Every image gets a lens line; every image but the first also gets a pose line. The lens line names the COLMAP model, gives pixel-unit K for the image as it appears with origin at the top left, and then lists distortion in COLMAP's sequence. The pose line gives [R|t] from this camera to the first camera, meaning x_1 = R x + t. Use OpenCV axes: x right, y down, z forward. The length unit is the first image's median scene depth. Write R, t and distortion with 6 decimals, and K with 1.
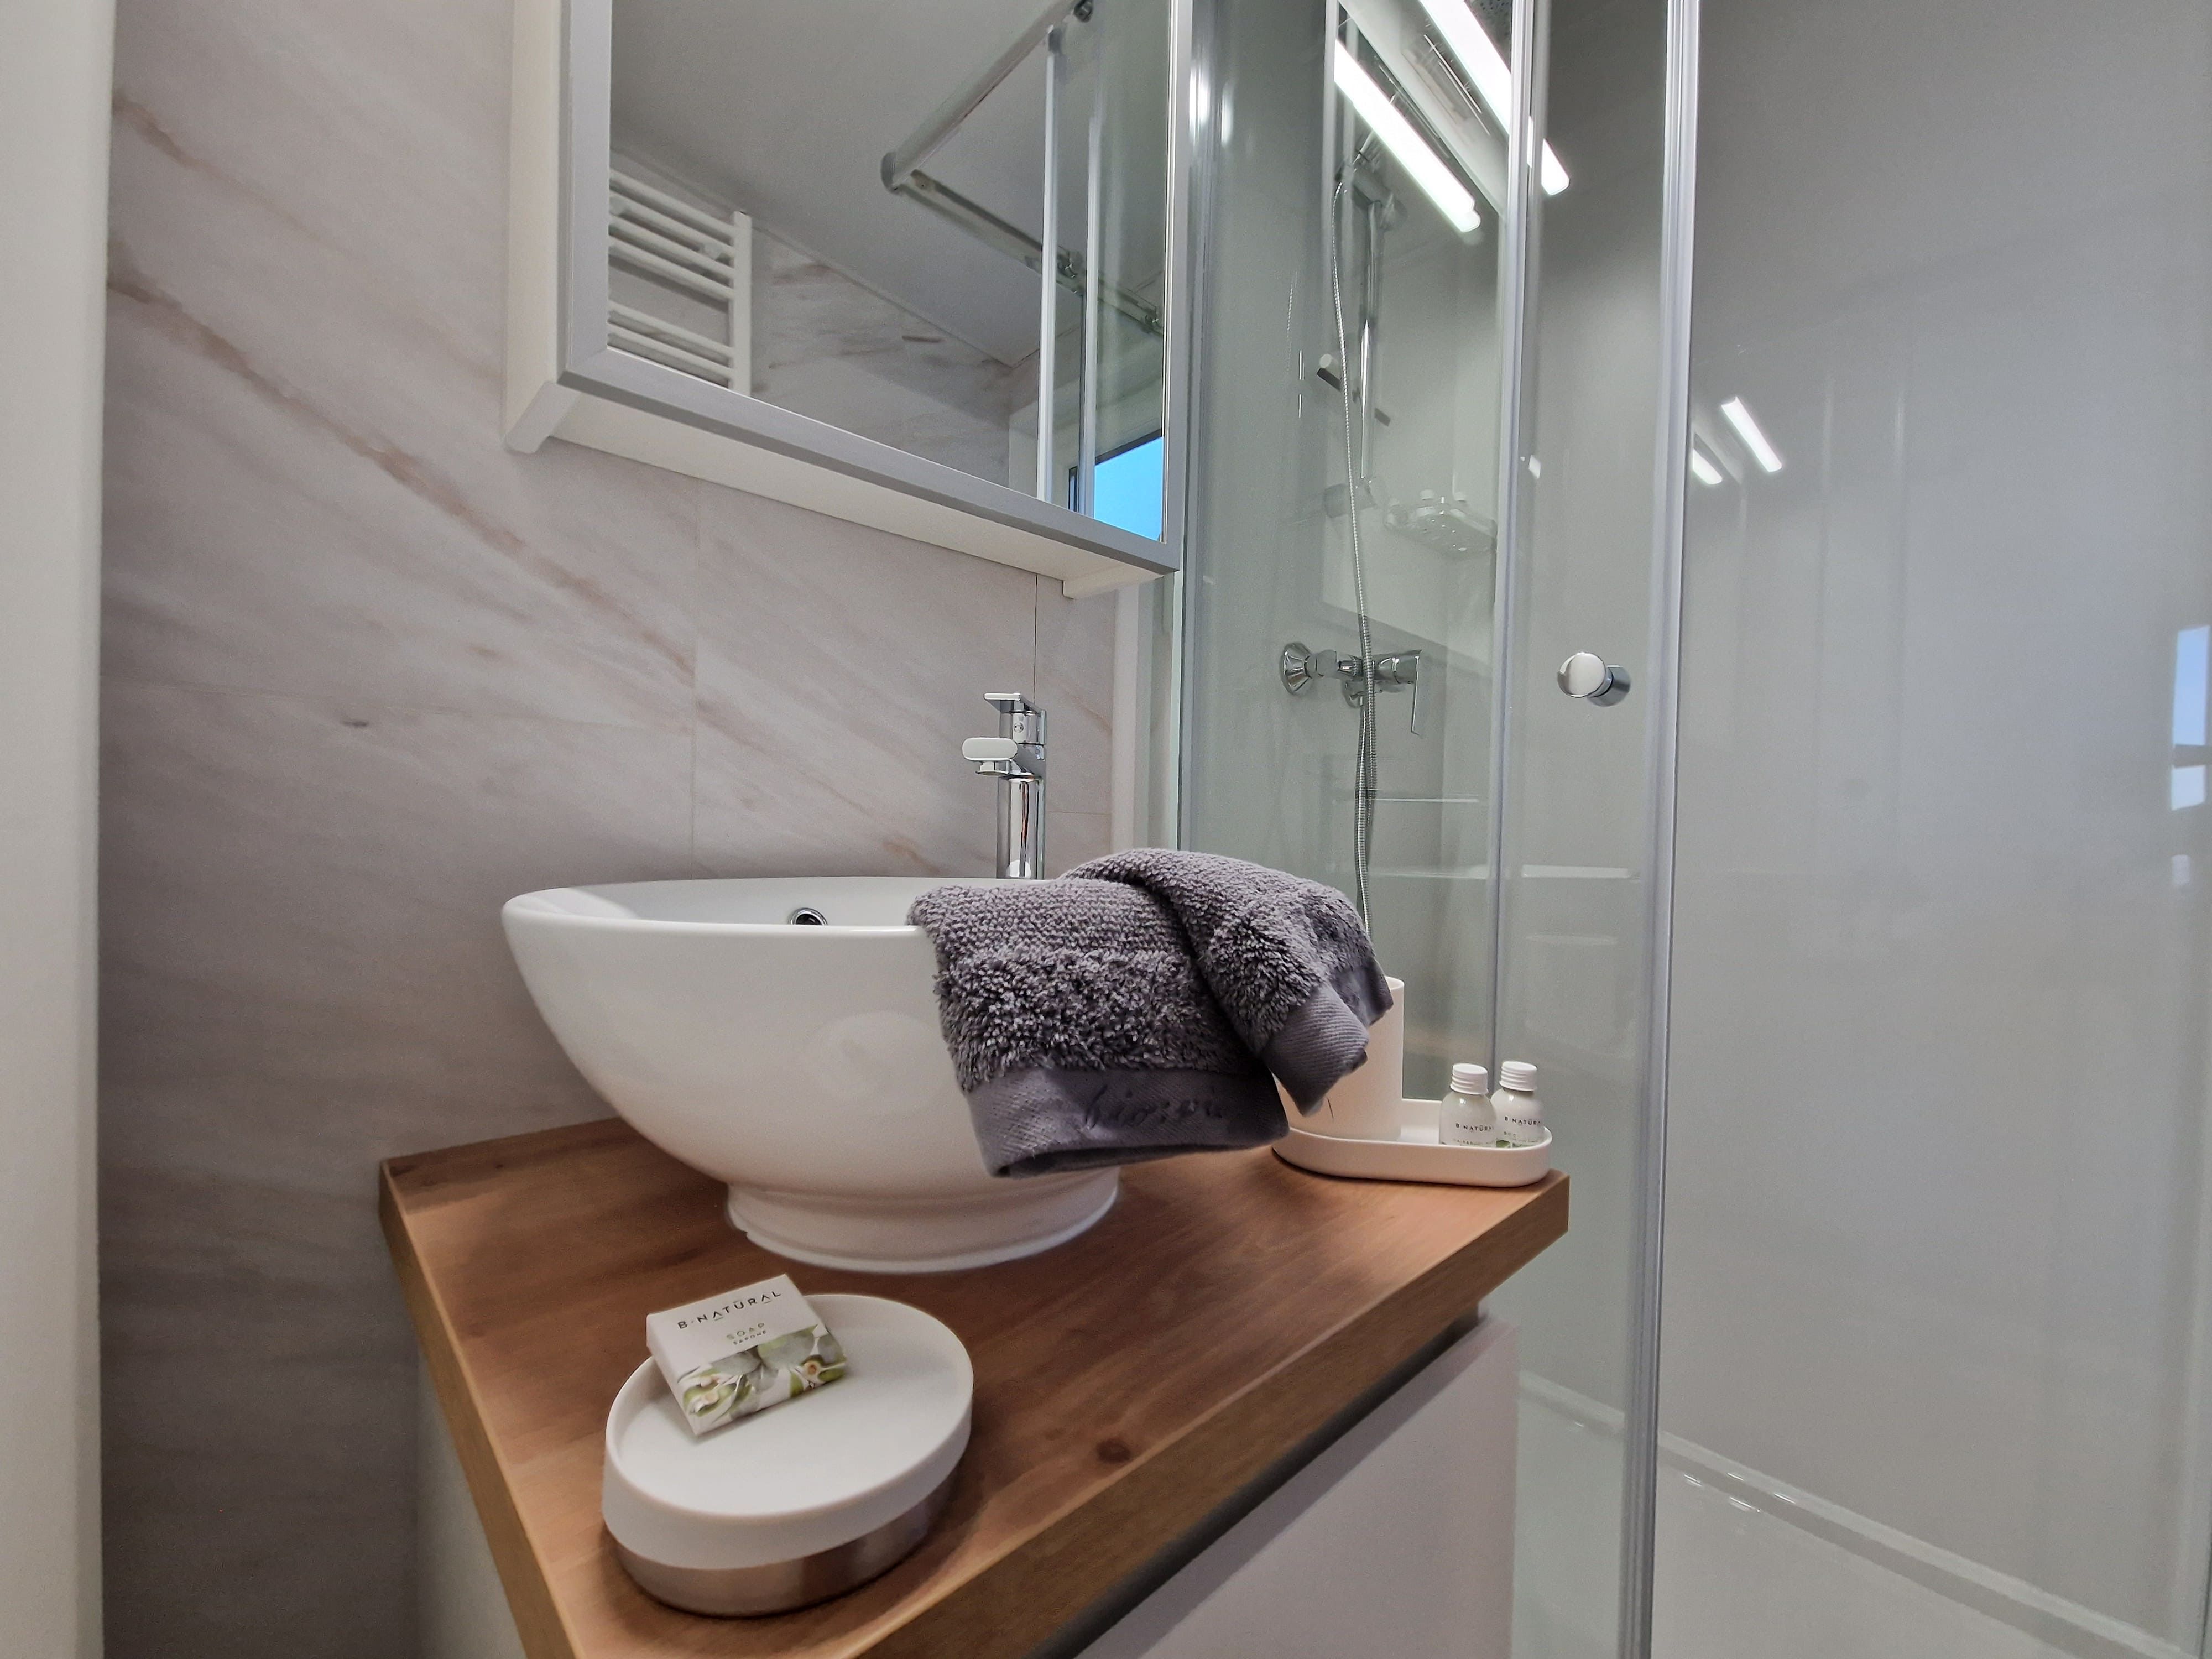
lens RADIAL K [[901.5, 0, 1106.8], [0, 901.5, 843.7], [0, 0, 1]] dist [0.003444, -0.000643]
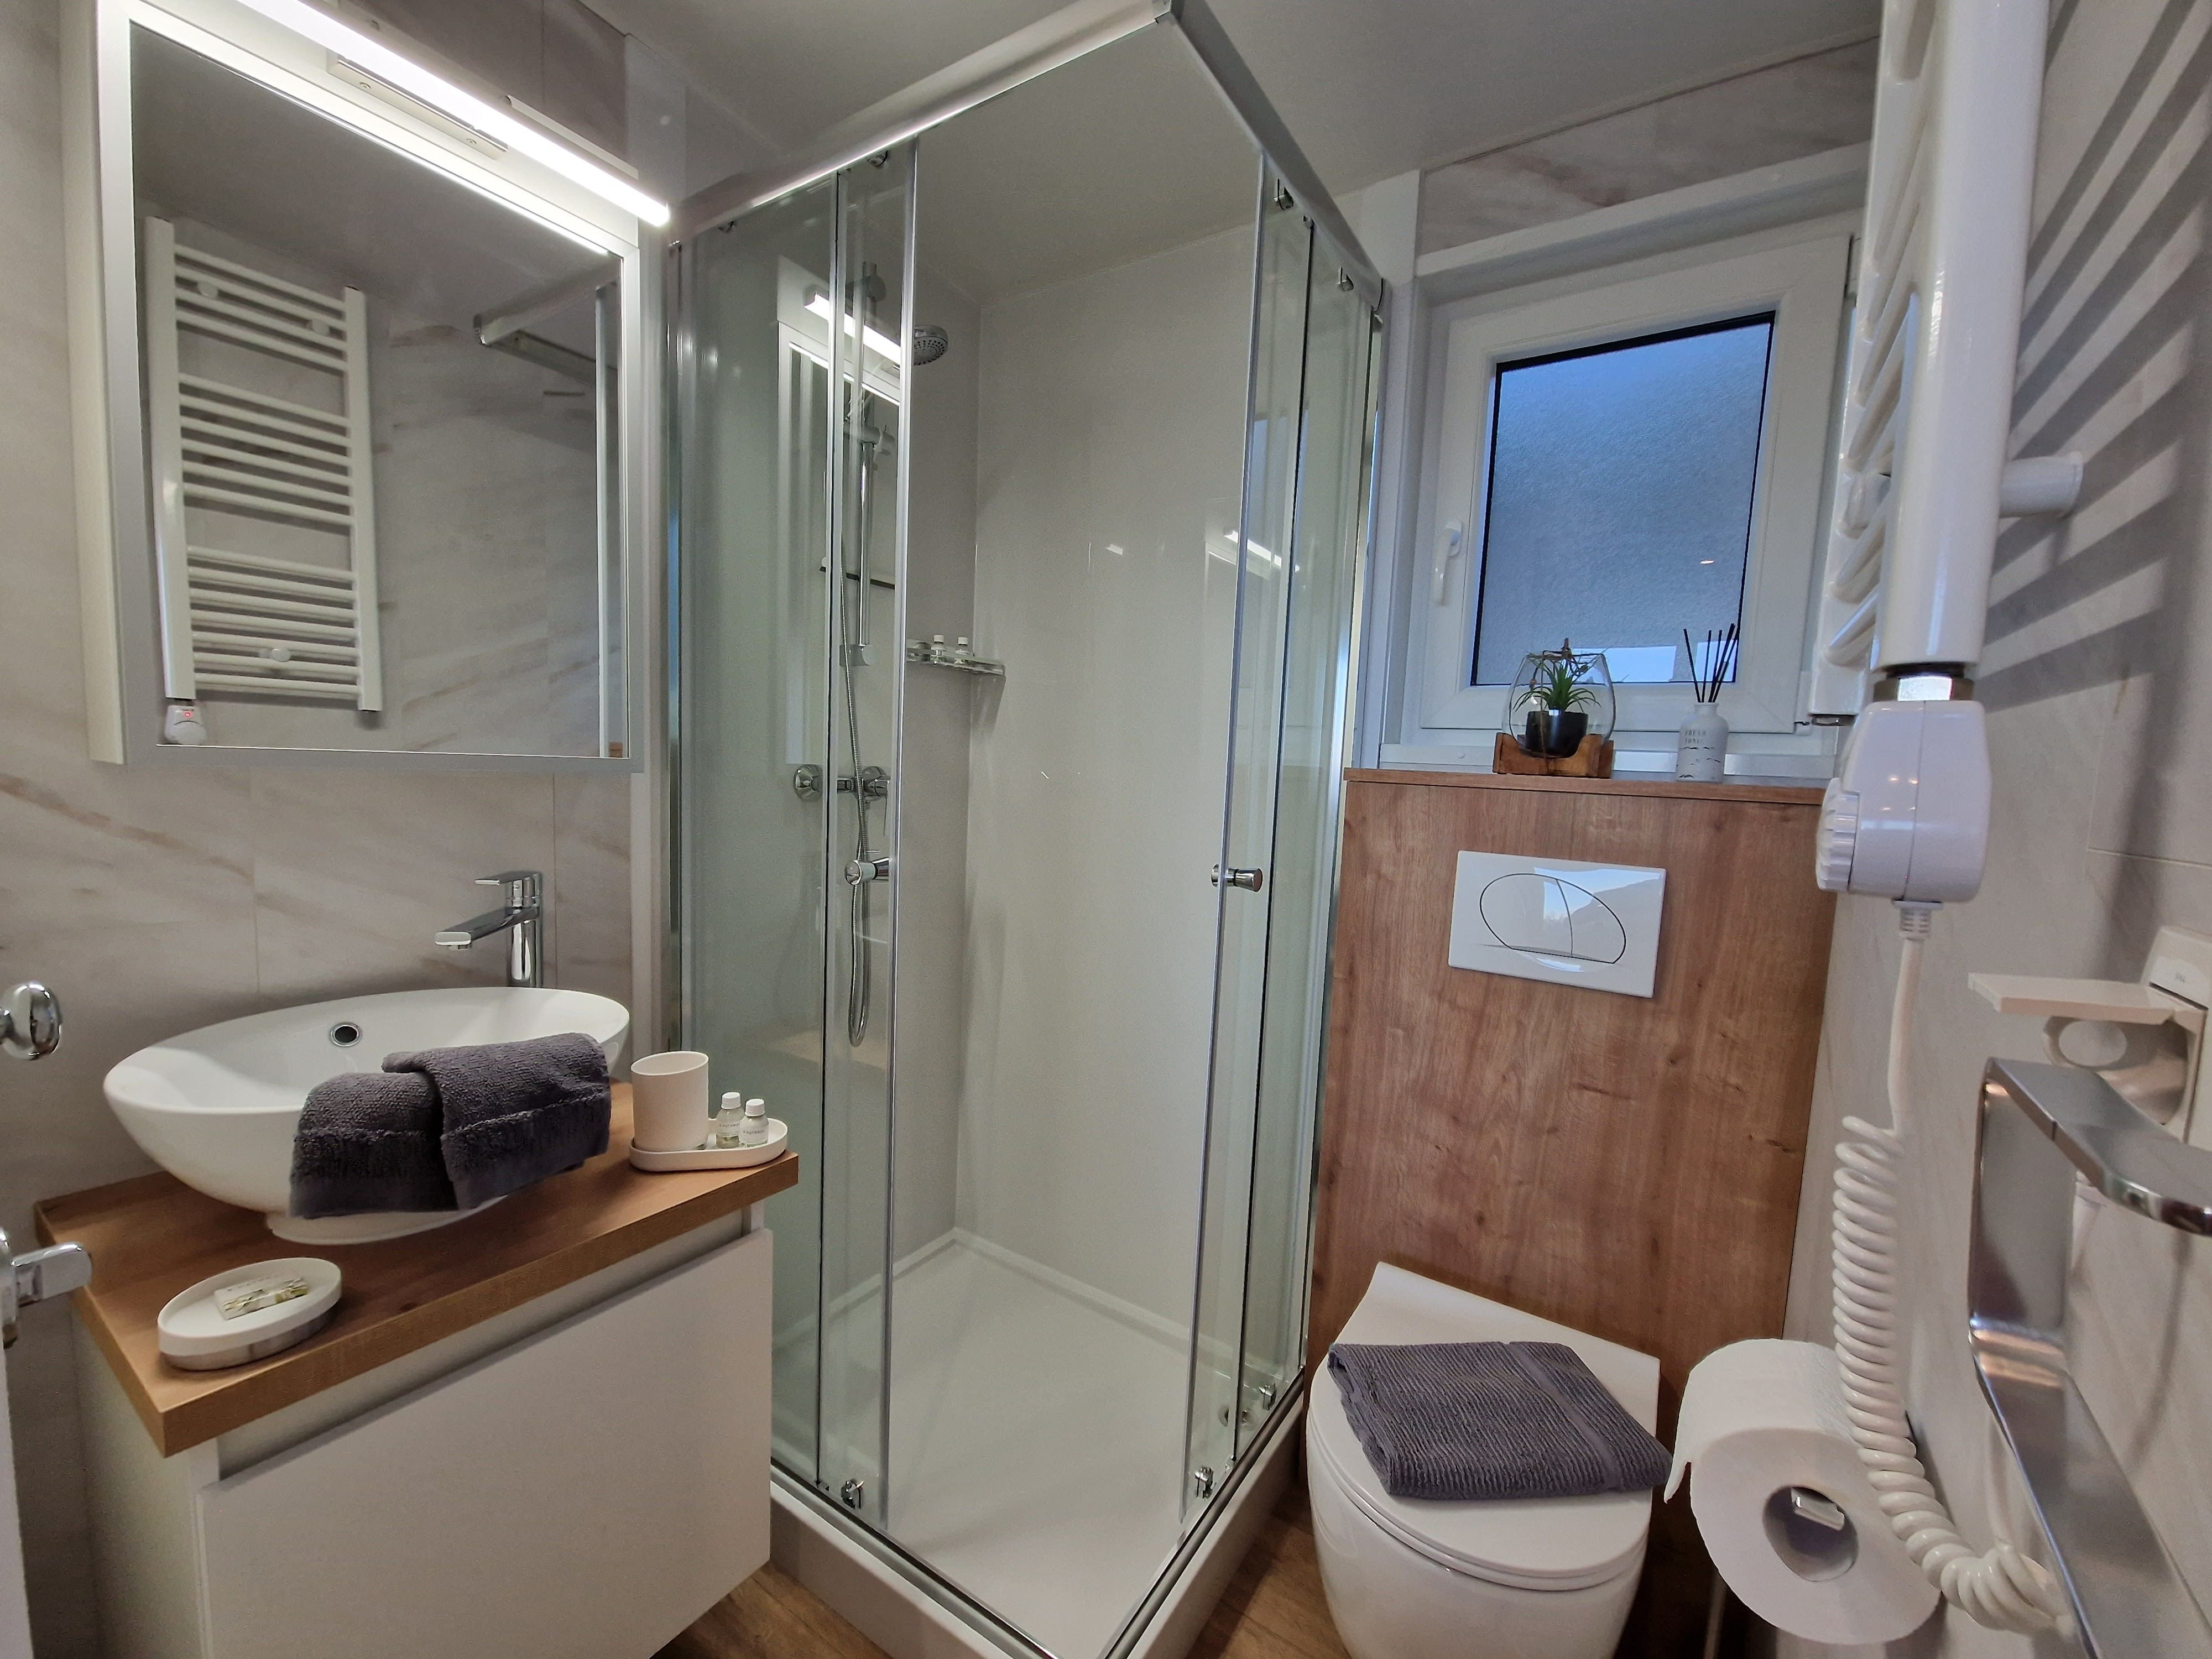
lens RADIAL K [[901.5, 0, 1106.8], [0, 901.5, 843.7], [0, 0, 1]] dist [0.003444, -0.000643]
pose [[0.973450, 0.009367, 0.228706, 0.615737], [-0.030569, 0.995532, 0.089336, -0.429015], [-0.226848, -0.093955, 0.969388, -0.835637]]
